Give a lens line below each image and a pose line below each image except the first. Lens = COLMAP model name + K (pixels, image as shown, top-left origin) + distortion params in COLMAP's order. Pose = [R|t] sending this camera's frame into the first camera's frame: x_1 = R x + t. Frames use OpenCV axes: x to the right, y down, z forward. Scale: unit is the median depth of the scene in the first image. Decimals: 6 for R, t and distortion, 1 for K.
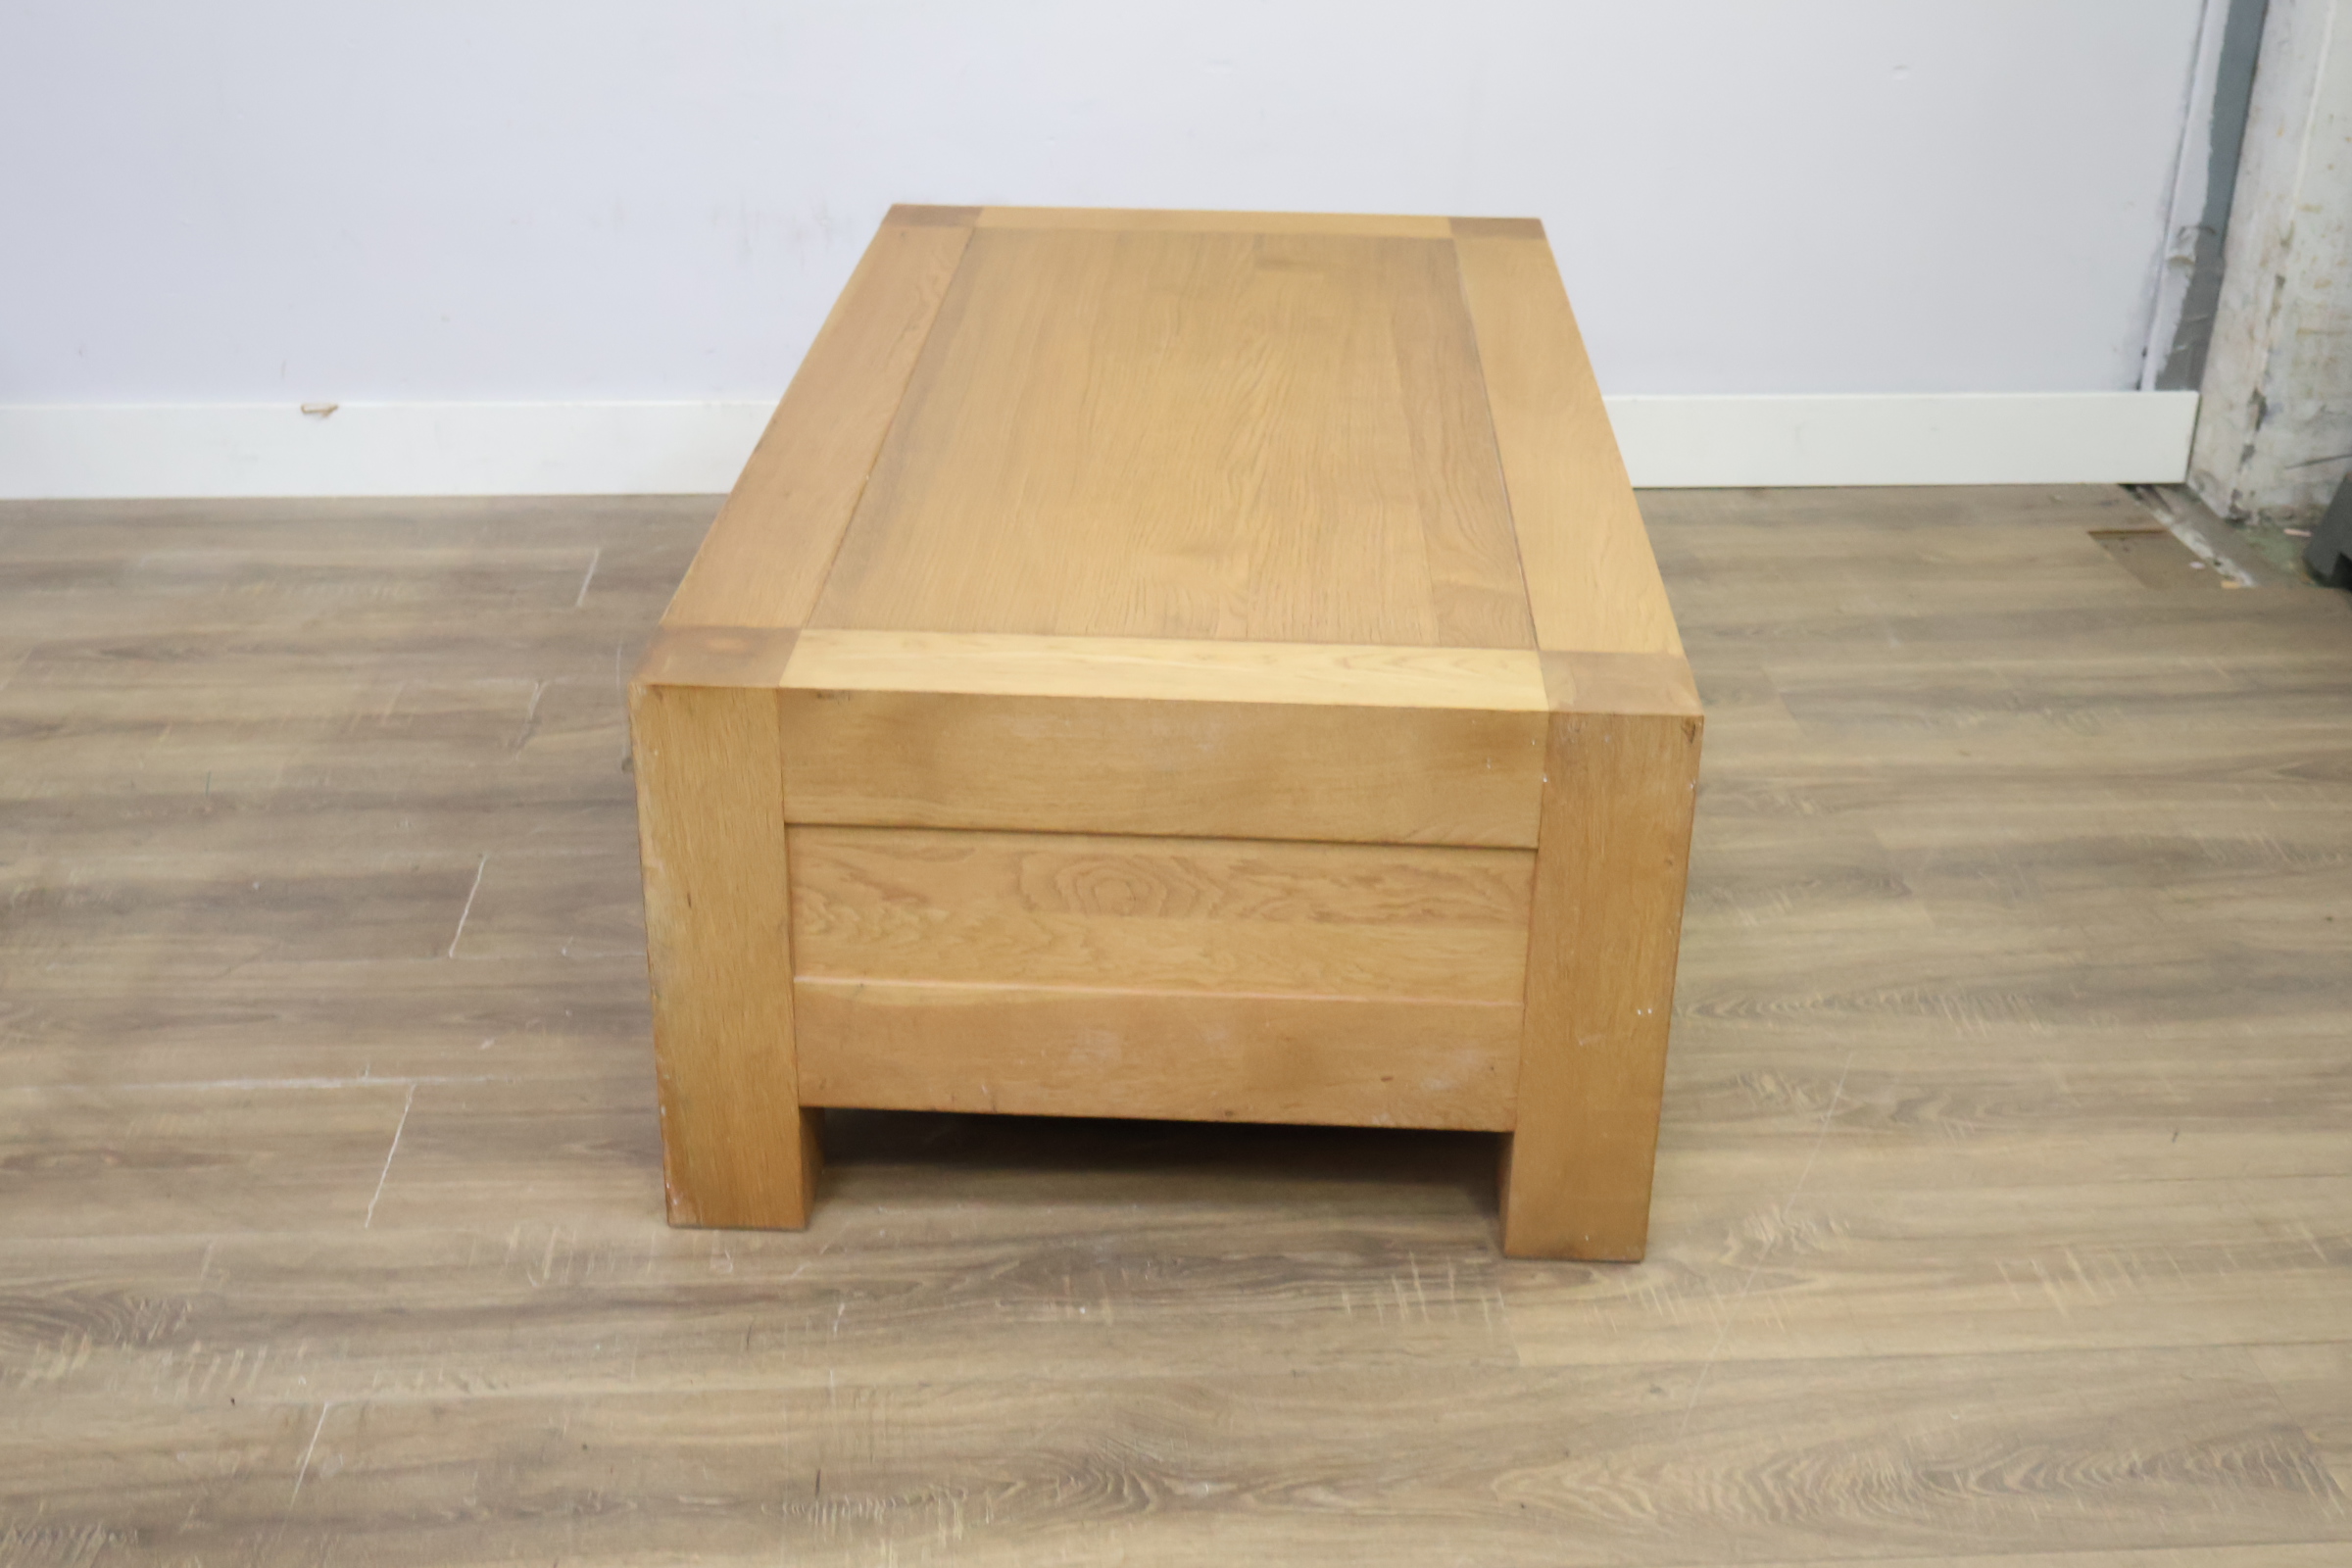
lens RADIAL K [[2851.9, 0, 1156.3], [0, 2851.9, 785.0], [0, 0, 1]] dist [-0.004074, 0.000000]
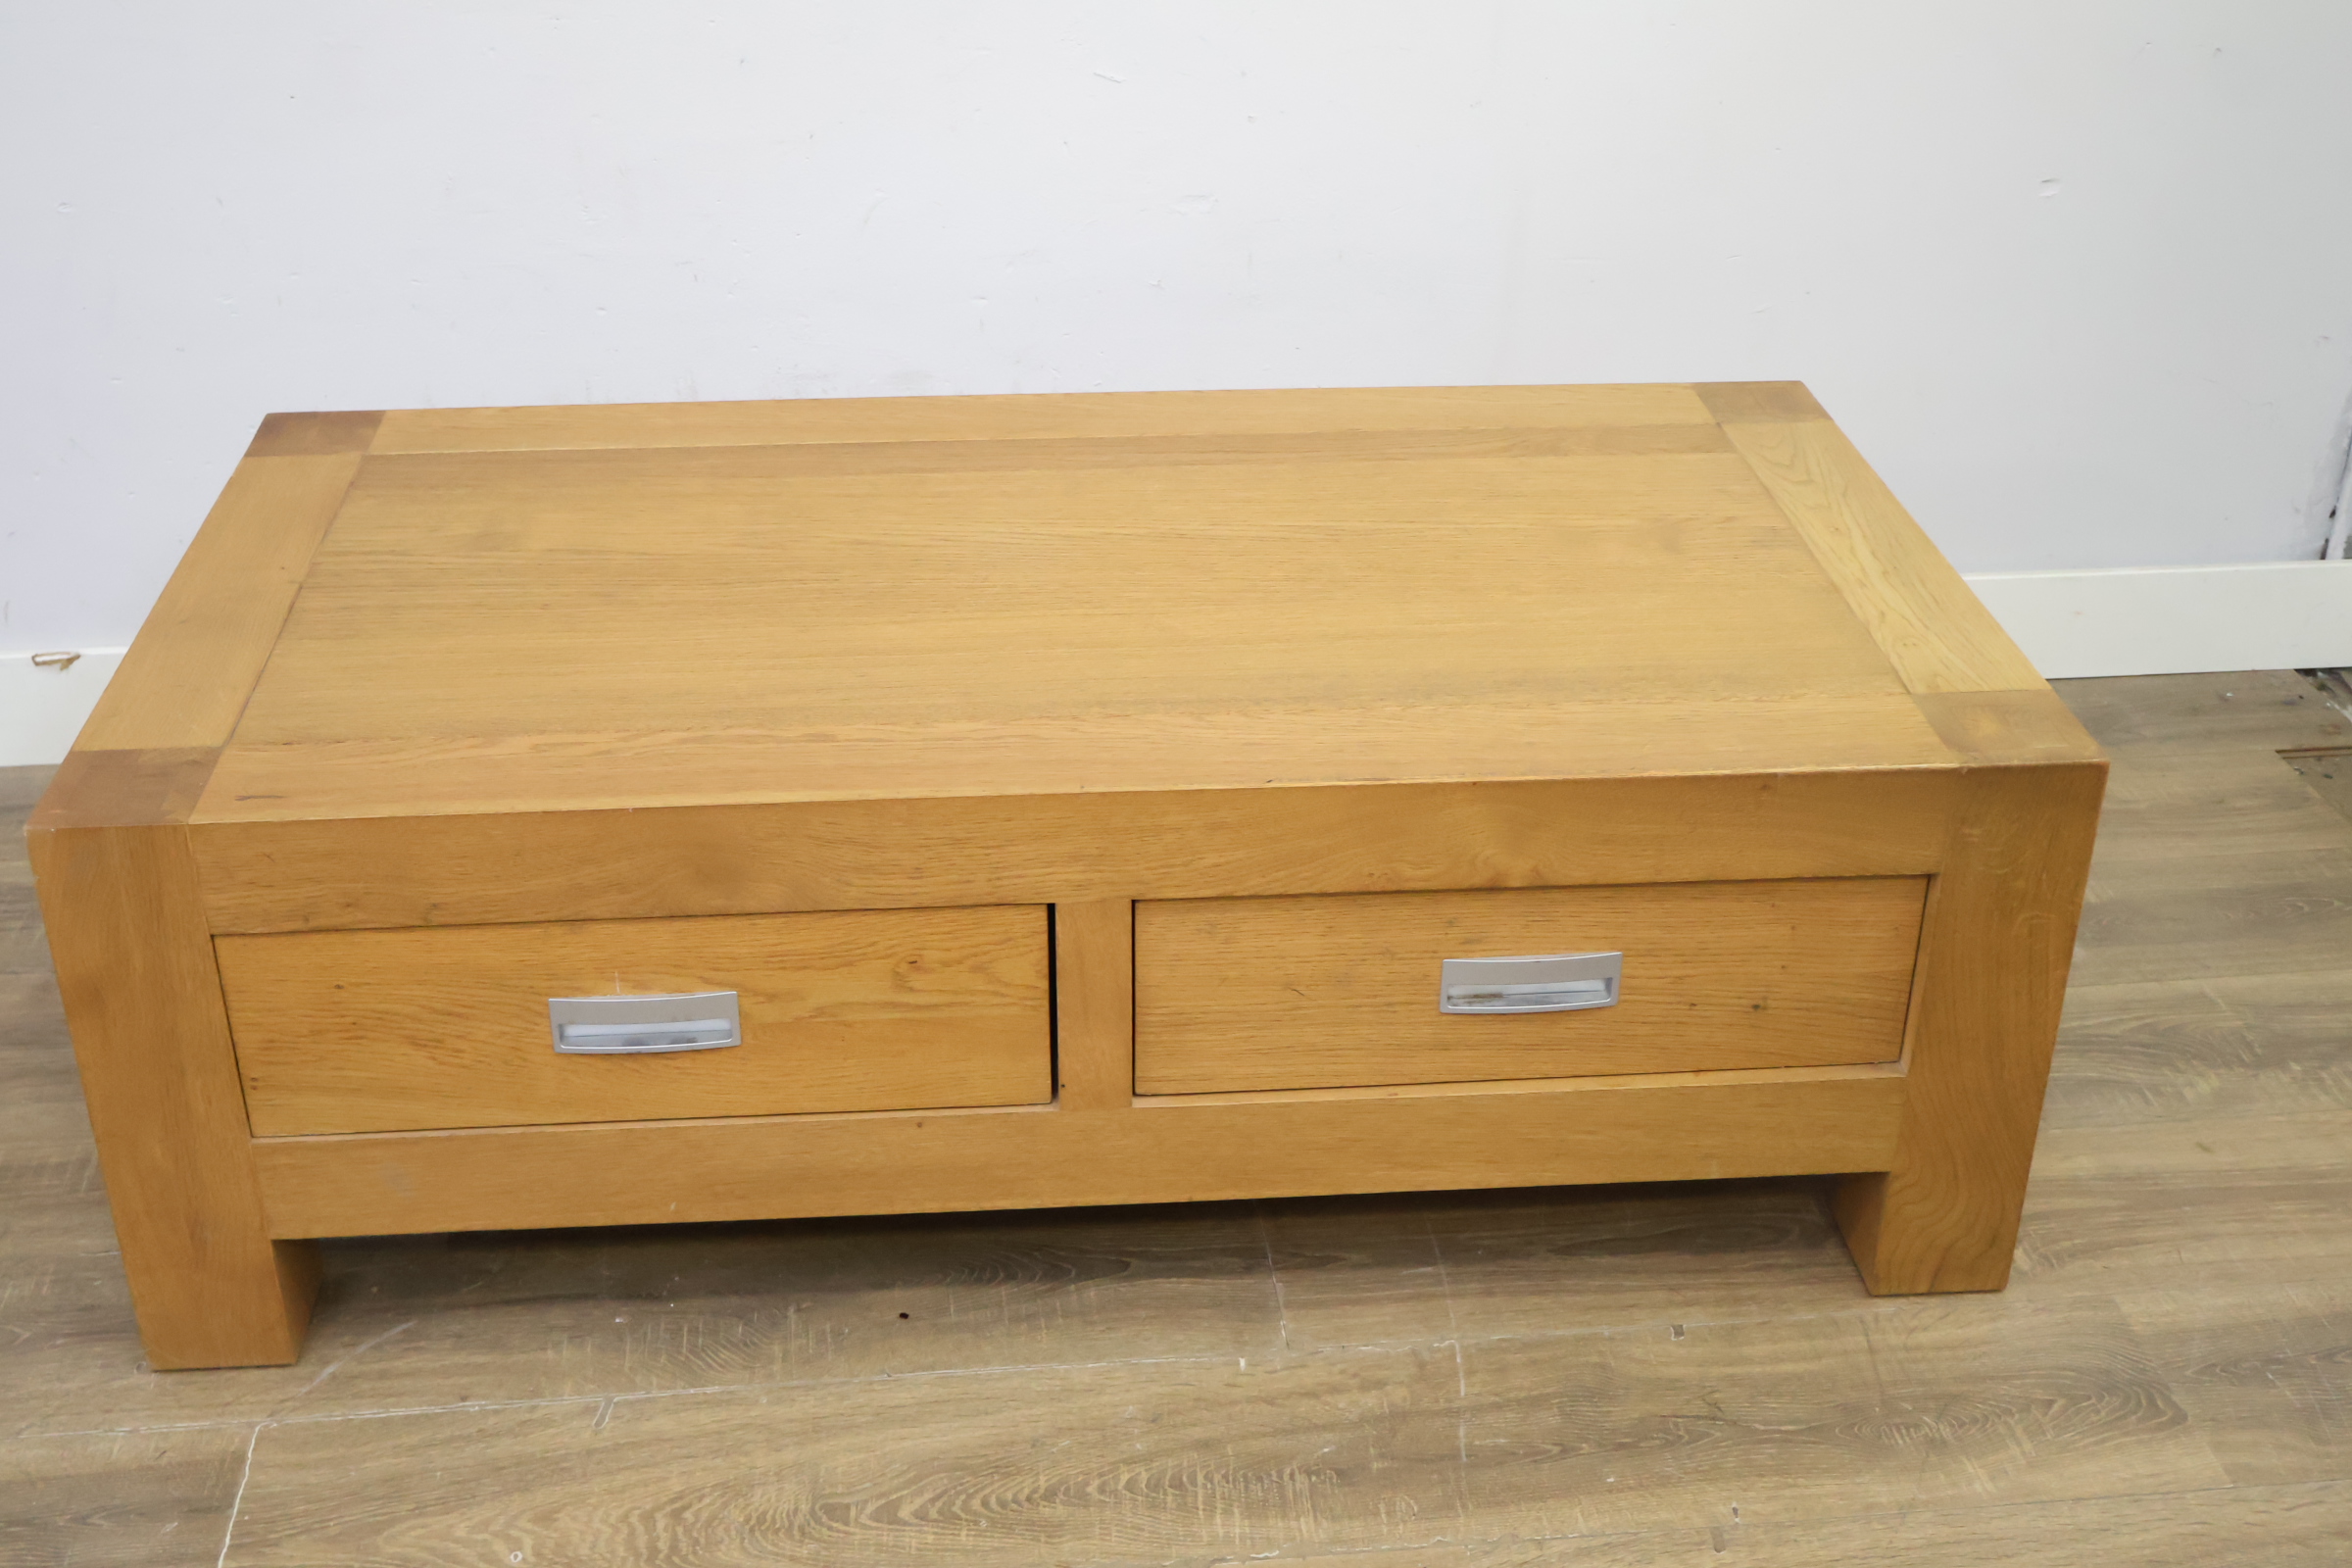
lens RADIAL K [[2851.9, 0, 1159.1], [0, 2851.9, 809.6], [0, 0, 1]] dist [-0.004074, 0.000000]
pose [[0.998998, -0.027759, 0.035118, -0.025652], [0.025732, 0.998049, 0.056887, -0.169356], [-0.036628, -0.055926, 0.997763, 0.272371]]
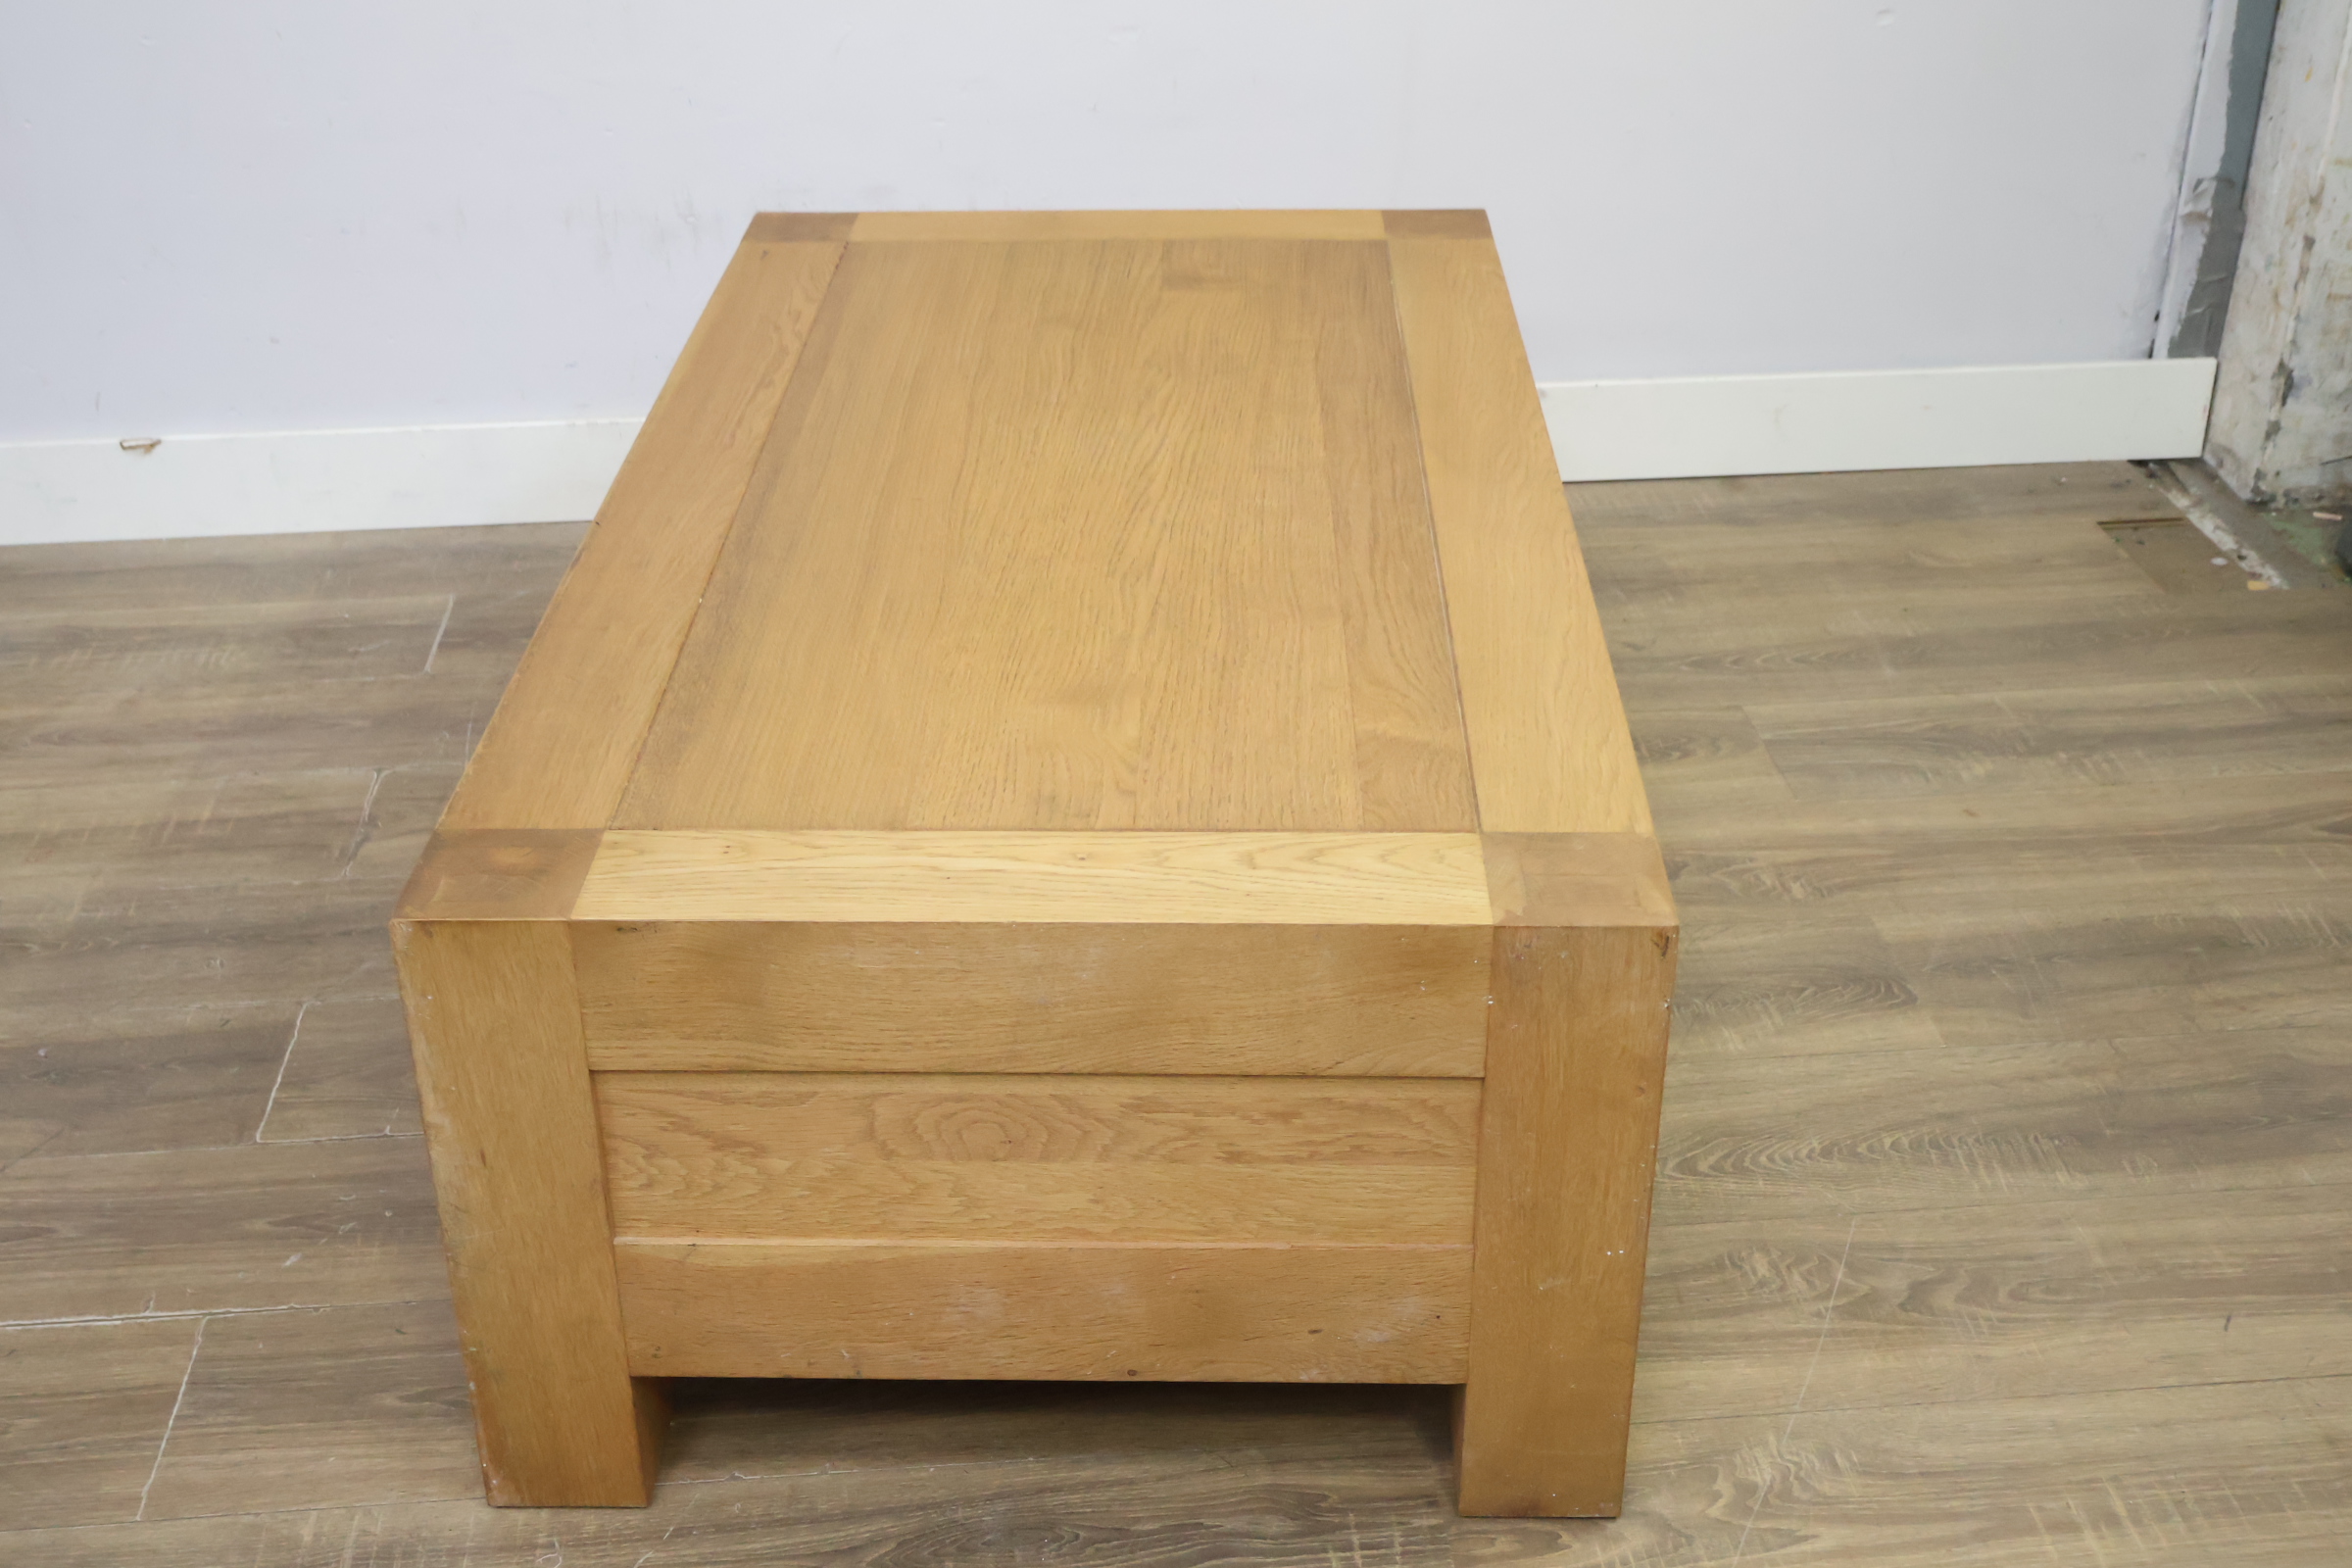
lens RADIAL K [[2851.9, 0, 1156.2], [0, 2851.9, 813.7], [0, 0, 1]] dist [-0.004074, 0.000000]
pose [[0.999540, -0.029729, 0.005937, 0.025020], [0.029323, 0.997794, 0.059567, -0.079216], [-0.007695, -0.059366, 0.998207, 0.120365]]
